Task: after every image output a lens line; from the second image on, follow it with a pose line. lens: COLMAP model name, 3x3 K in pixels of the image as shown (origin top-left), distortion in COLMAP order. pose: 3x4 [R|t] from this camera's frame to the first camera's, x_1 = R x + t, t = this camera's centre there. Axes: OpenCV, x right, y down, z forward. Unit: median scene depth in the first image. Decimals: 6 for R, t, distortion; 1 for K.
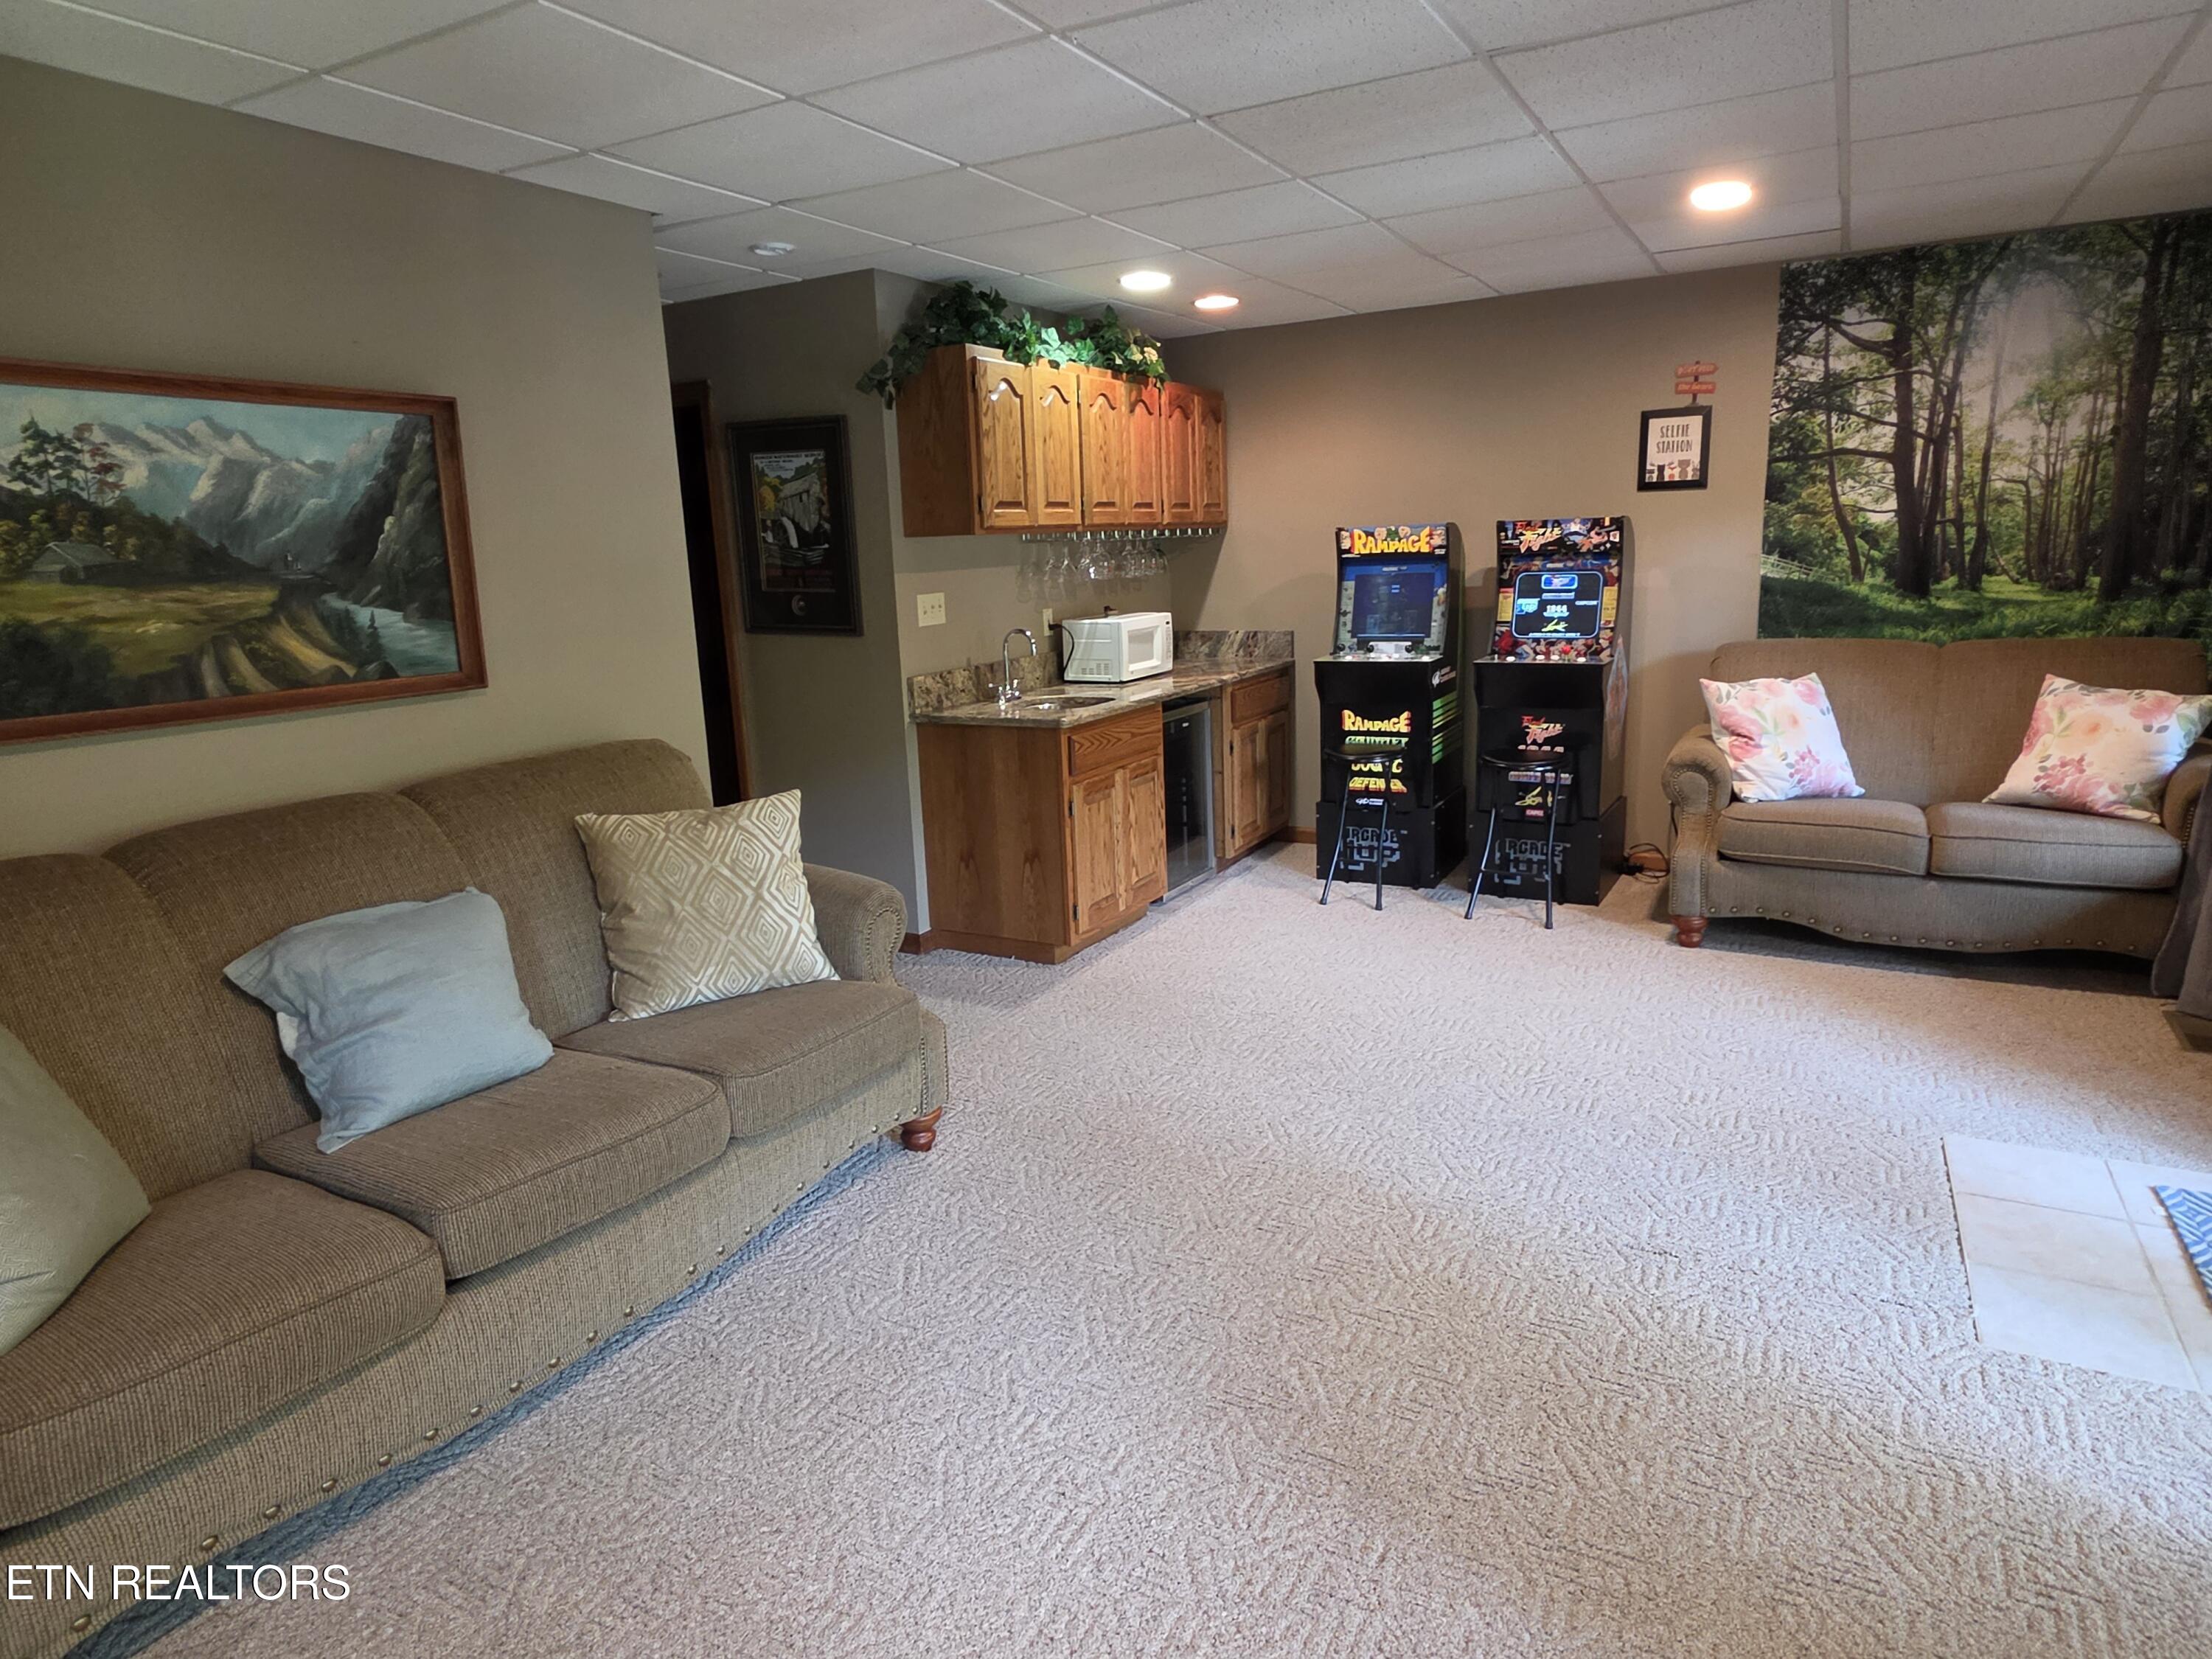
lens RADIAL K [[1307.8, 0, 1108.1], [0, 1307.8, 825.4], [0, 0, 1]] dist [-0.007947, -0.000456]
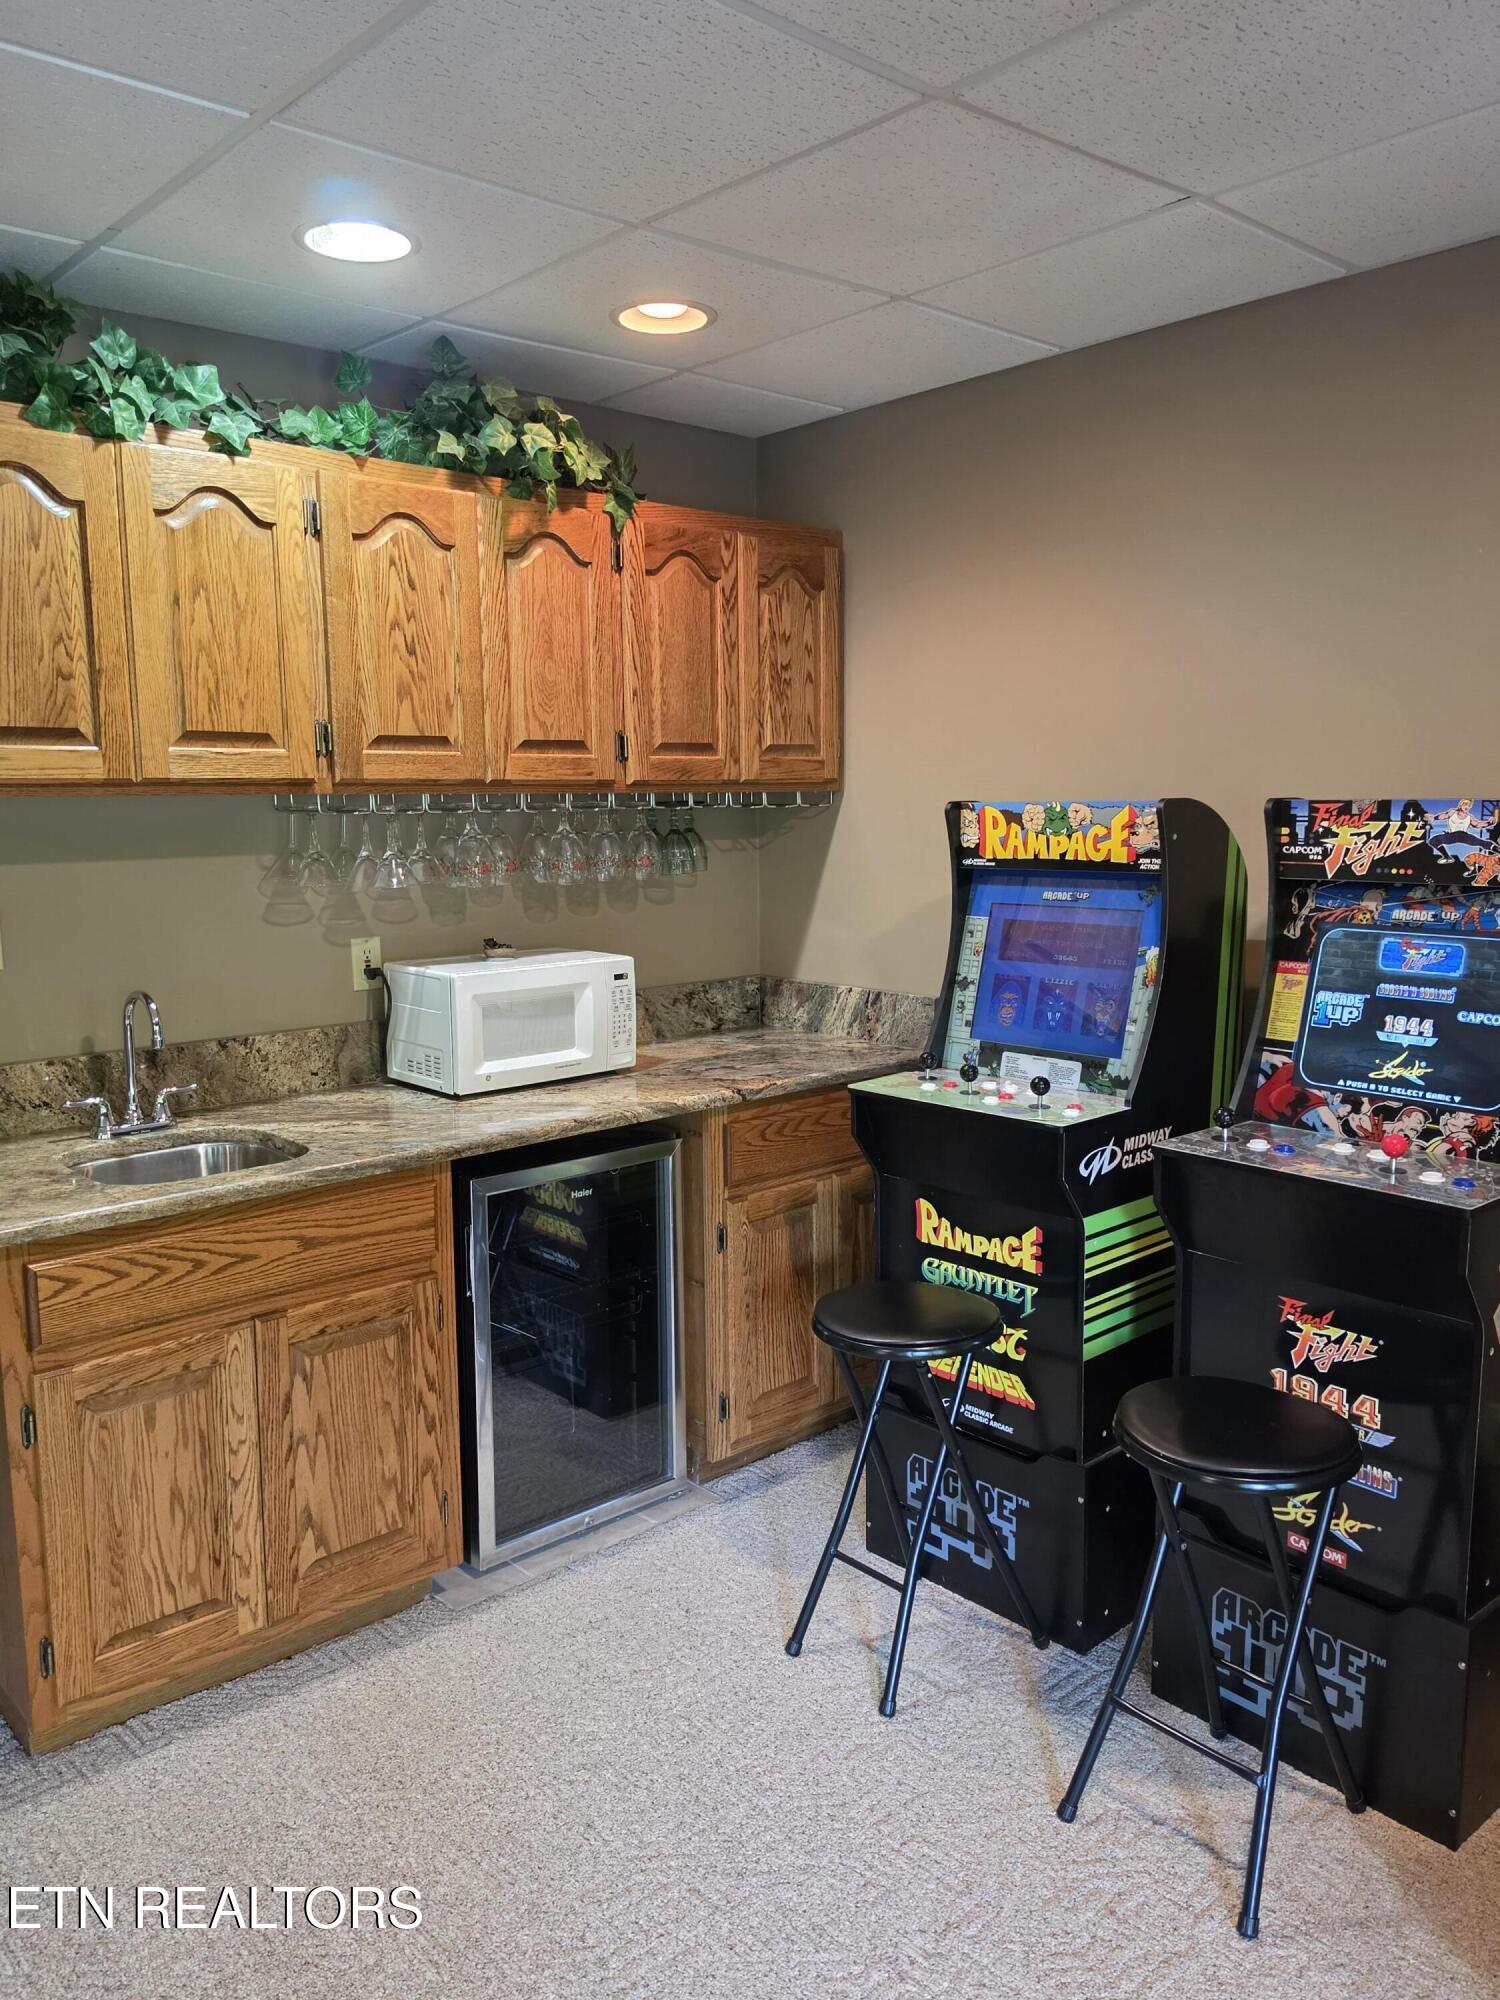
lens RADIAL K [[1489.2, 0, 747.6], [0, 1489.2, 1002.0], [0, 0, 1]] dist [0.040116, -0.028967]
pose [[0.946111, 0.075582, -0.314899, 0.287928], [-0.096665, 0.993965, -0.051861, -0.126246], [0.309079, 0.079506, 0.947707, 0.496334]]
